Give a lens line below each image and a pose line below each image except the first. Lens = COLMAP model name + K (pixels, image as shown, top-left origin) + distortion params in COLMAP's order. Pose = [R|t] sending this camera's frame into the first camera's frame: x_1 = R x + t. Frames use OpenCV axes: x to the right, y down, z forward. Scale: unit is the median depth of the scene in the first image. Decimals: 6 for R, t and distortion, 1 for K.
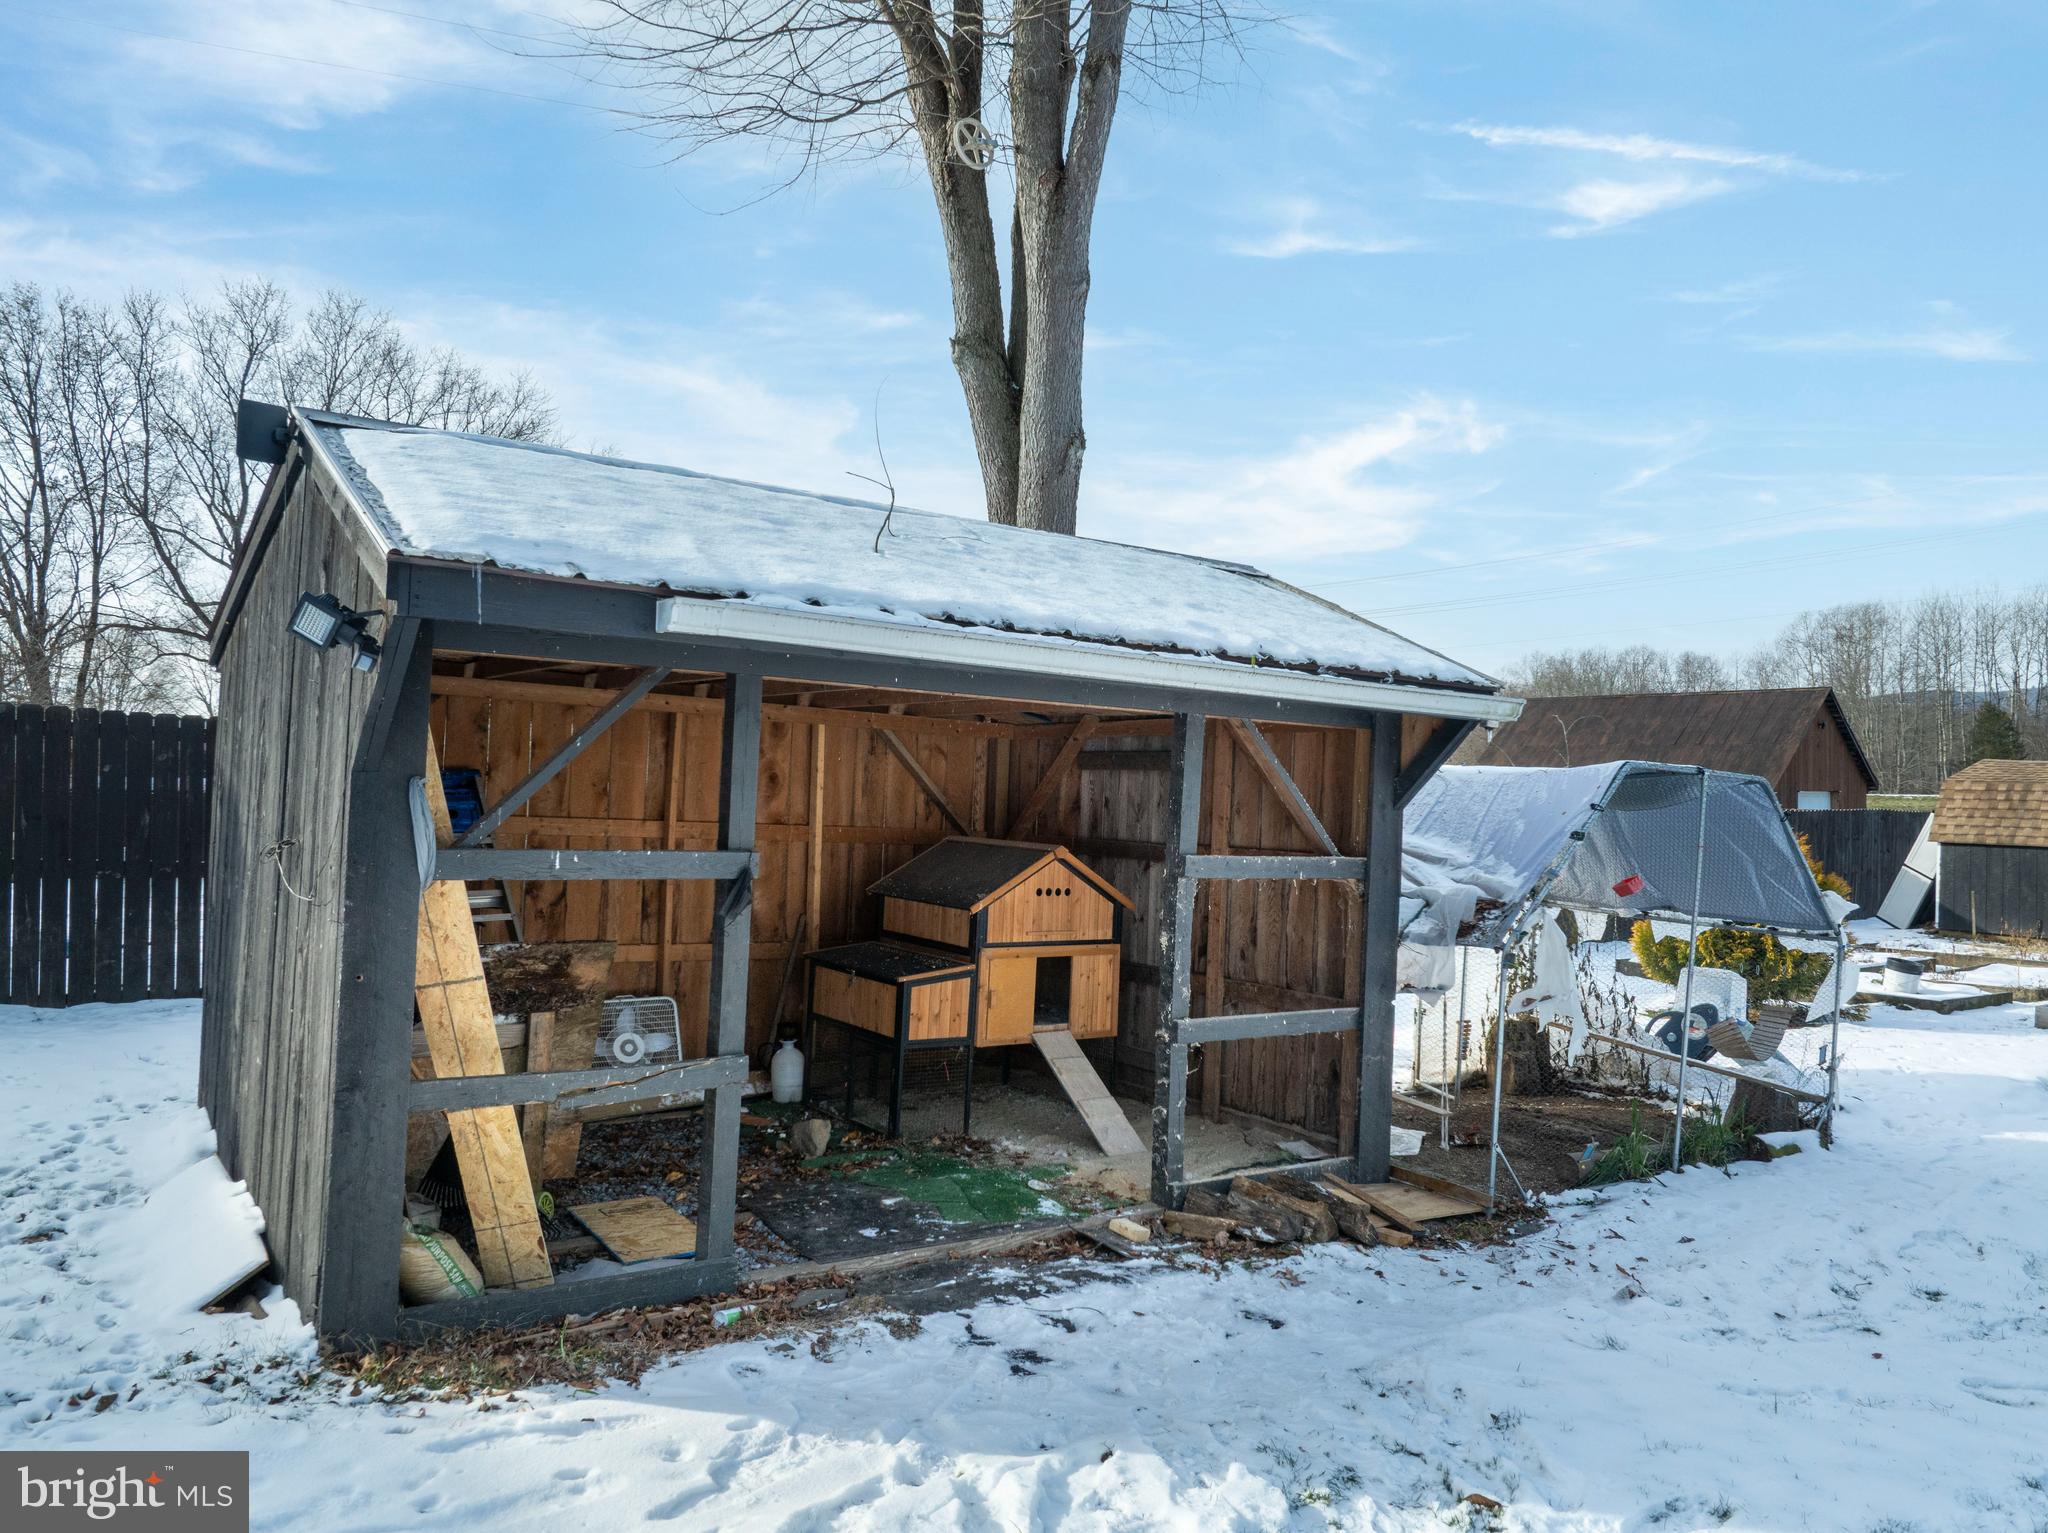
lens RADIAL K [[1427.5, 0, 1024.0], [0, 1427.5, 766.5], [0, 0, 1]] dist [-0.038872, 0.001815]
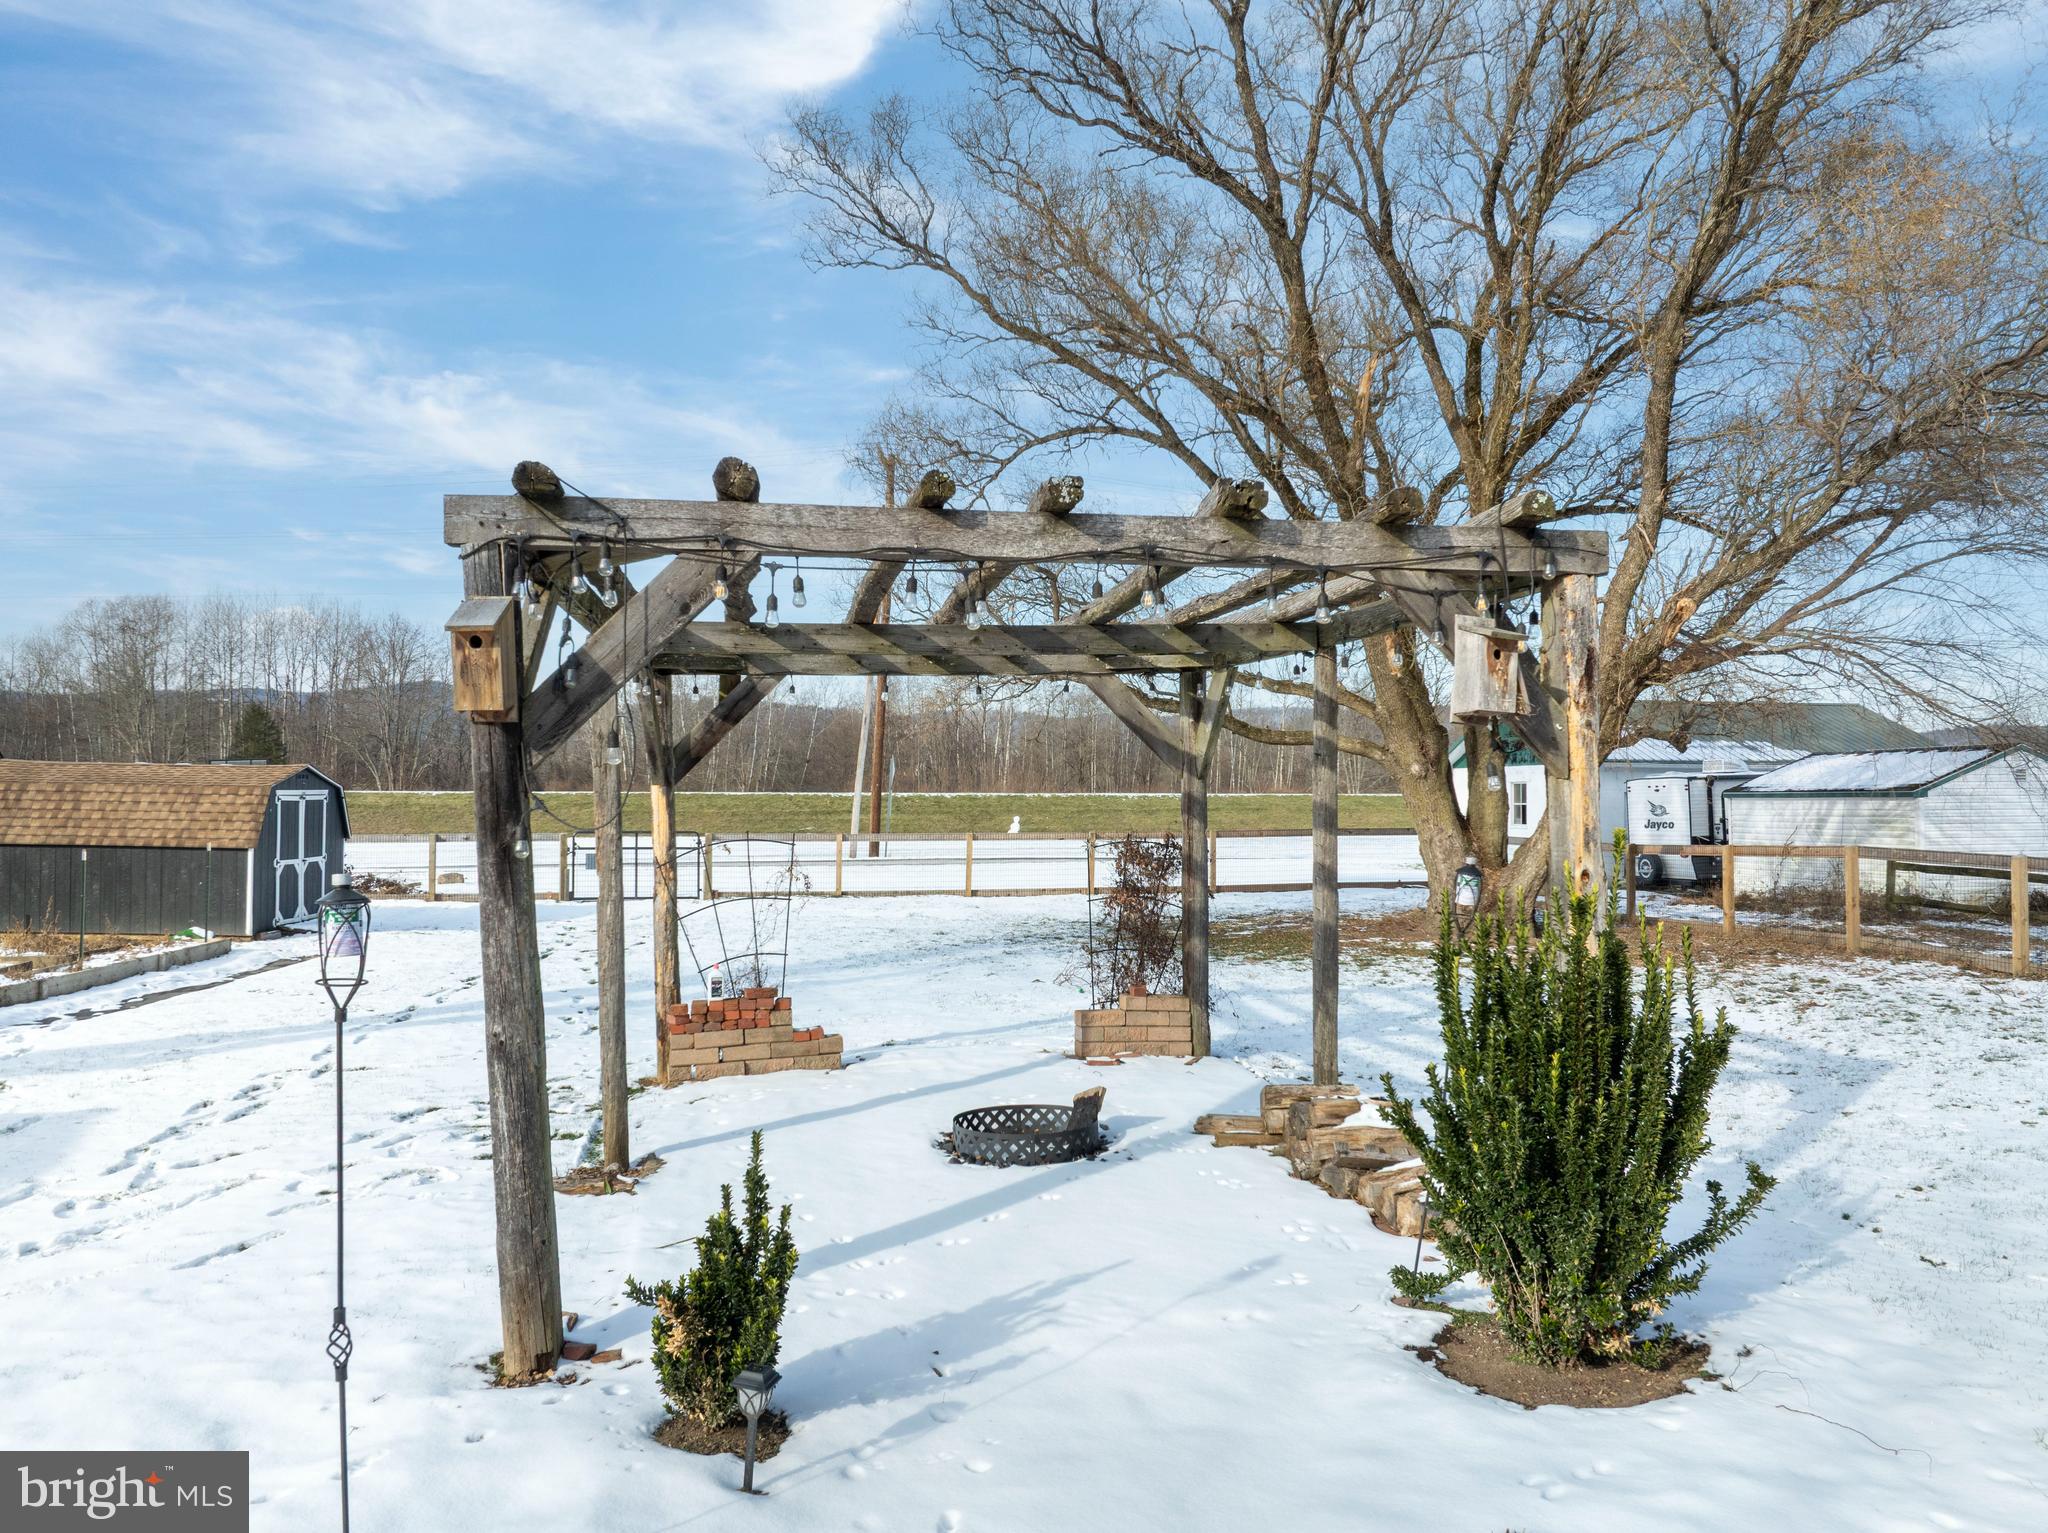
lens RADIAL K [[1427.5, 0, 1024.0], [0, 1427.5, 766.5], [0, 0, 1]] dist [-0.038872, 0.001815]
pose [[0.475680, 0.006435, 0.879595, 0.157594], [-0.010060, 0.999948, -0.001876, -0.005442], [-0.879561, -0.007956, 0.475720, -0.132053]]
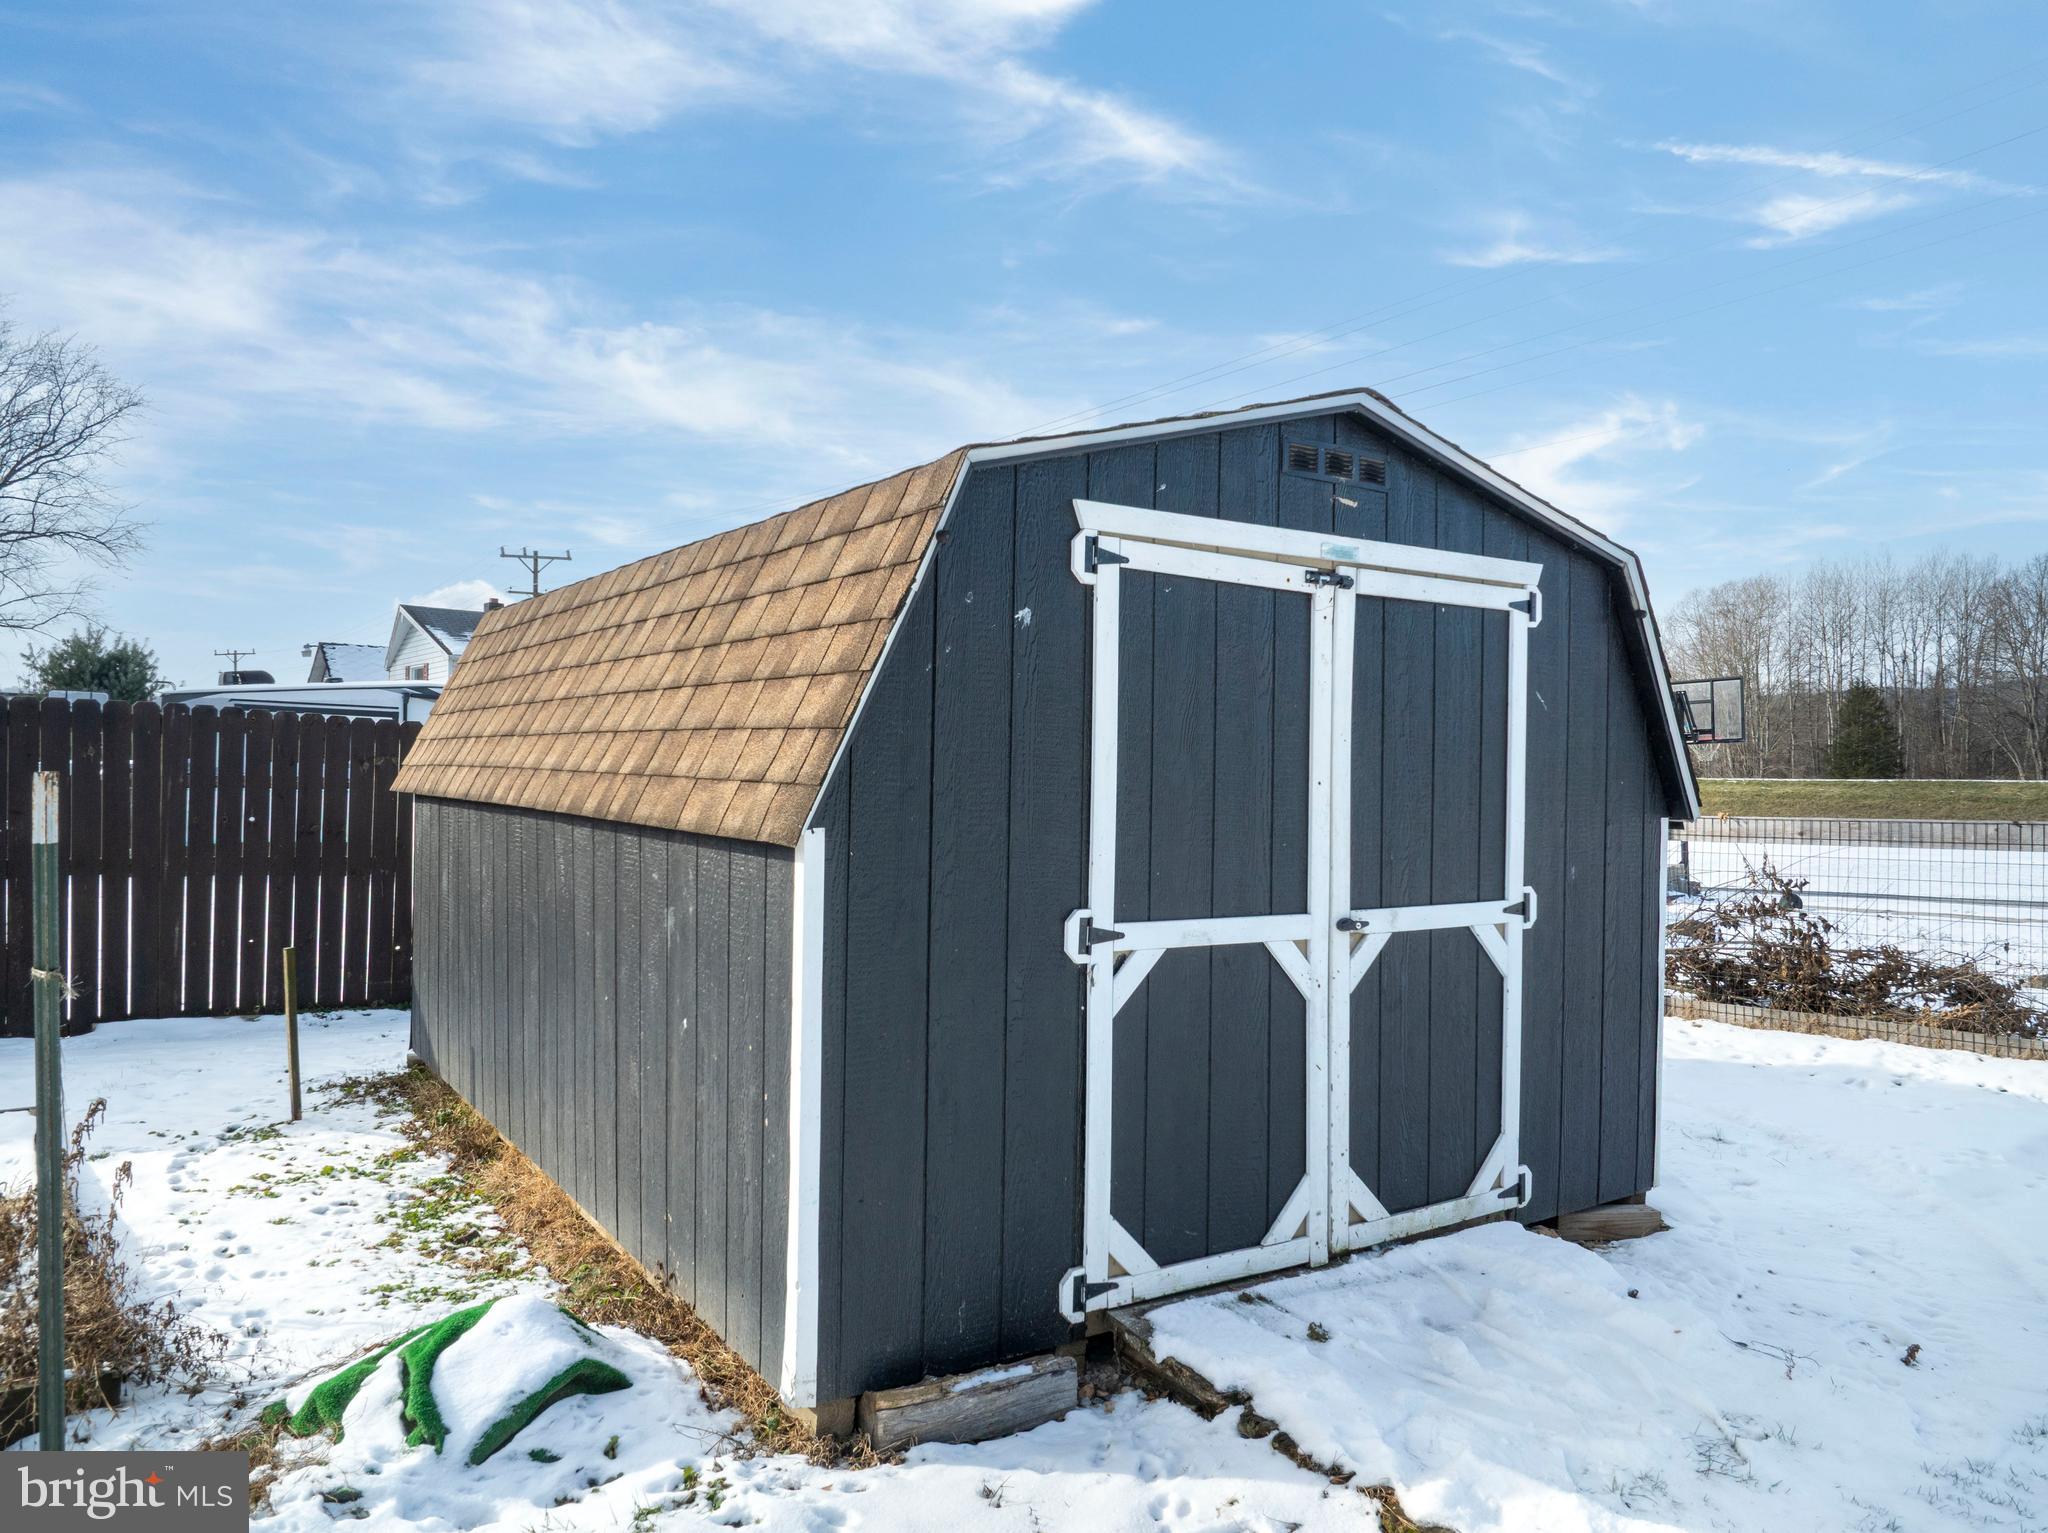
lens RADIAL K [[1427.5, 0, 1024.0], [0, 1427.5, 766.5], [0, 0, 1]] dist [-0.038872, 0.001815]
pose [[0.999698, 0.000679, 0.024555, 0.790722], [-0.000780, 0.999991, 0.004129, 0.046631], [-0.024552, -0.004146, 0.999690, 0.661398]]
